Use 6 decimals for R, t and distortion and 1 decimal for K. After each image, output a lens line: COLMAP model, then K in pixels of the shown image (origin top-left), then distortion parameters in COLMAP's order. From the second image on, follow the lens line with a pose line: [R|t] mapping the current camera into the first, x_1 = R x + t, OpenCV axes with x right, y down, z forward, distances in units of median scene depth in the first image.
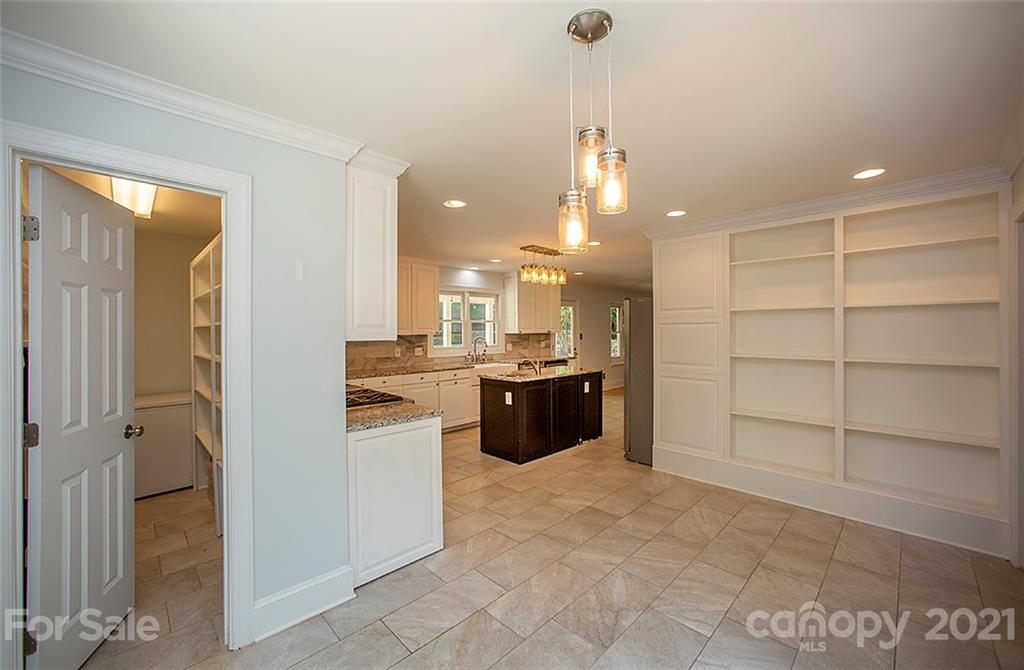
lens RADIAL K [[408.6, 0, 509.2], [0, 408.6, 328.2], [0, 0, 1]] dist [-0.033564, 0.015239]
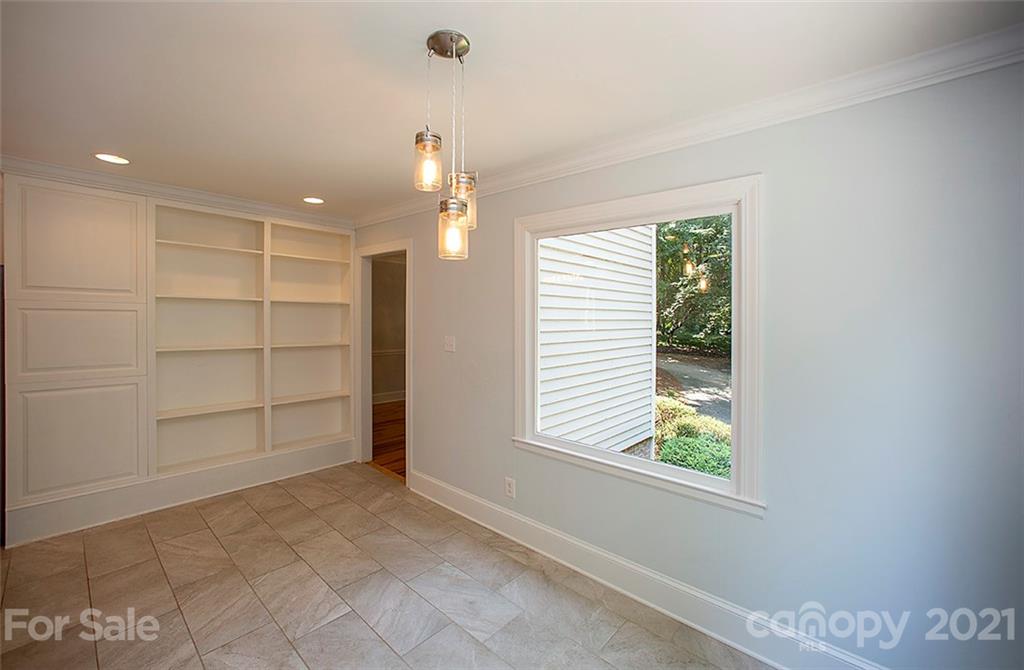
lens RADIAL K [[414.9, 0, 493.1], [0, 414.9, 304.5], [0, 0, 1]] dist [-0.036879, 0.014960]
pose [[-0.030280, 0.032800, 0.999003, -0.418674], [-0.021790, 0.999202, -0.033467, -0.018464], [-0.999304, -0.022782, -0.029541, 0.436079]]
